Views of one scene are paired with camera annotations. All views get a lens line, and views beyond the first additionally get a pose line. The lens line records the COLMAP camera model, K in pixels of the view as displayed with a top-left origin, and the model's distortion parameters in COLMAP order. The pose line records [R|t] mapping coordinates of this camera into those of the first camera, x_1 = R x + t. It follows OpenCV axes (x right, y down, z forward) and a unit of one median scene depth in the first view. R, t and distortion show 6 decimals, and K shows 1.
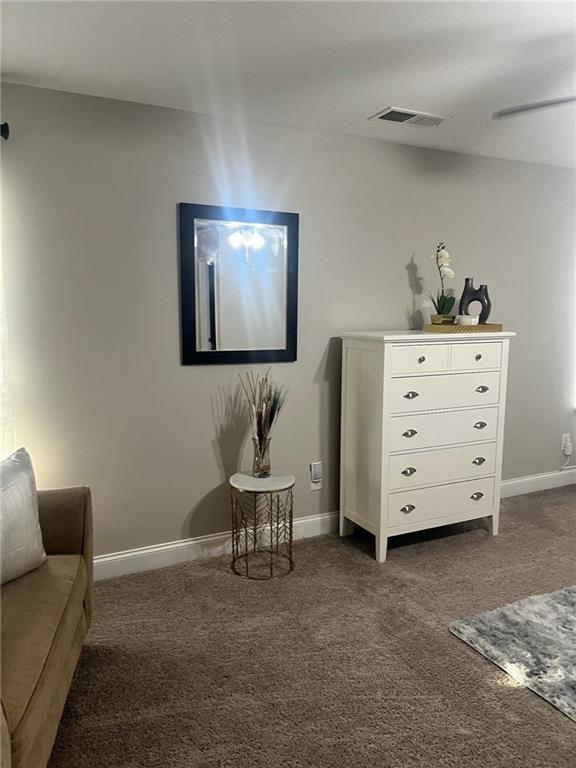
lens RADIAL K [[581.8, 0, 286.9], [0, 581.8, 383.6], [0, 0, 1]] dist [0.051802, -0.046167]
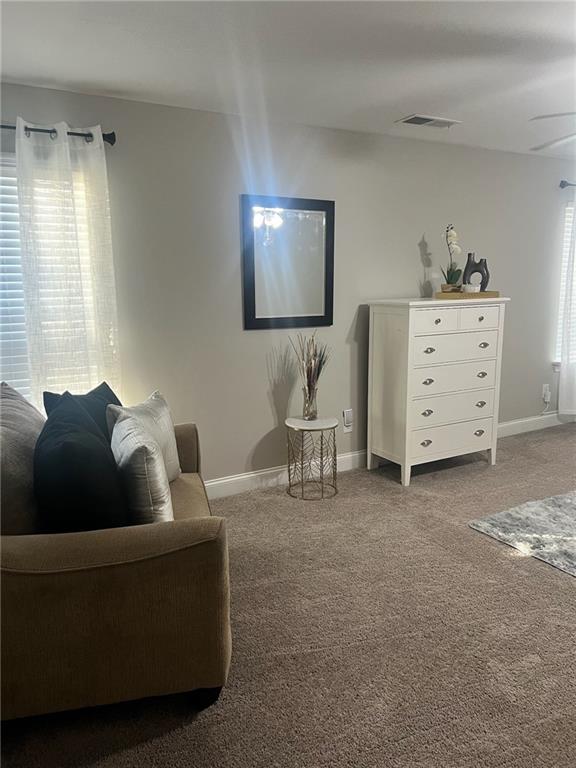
lens RADIAL K [[581.8, 0, 290.4], [0, 581.8, 384.0], [0, 0, 1]] dist [0.051802, -0.046167]
pose [[0.998091, -0.024354, 0.056757, -0.149515], [0.021607, 0.998588, 0.048529, 0.023908], [-0.057859, -0.047210, 0.997208, -0.211049]]
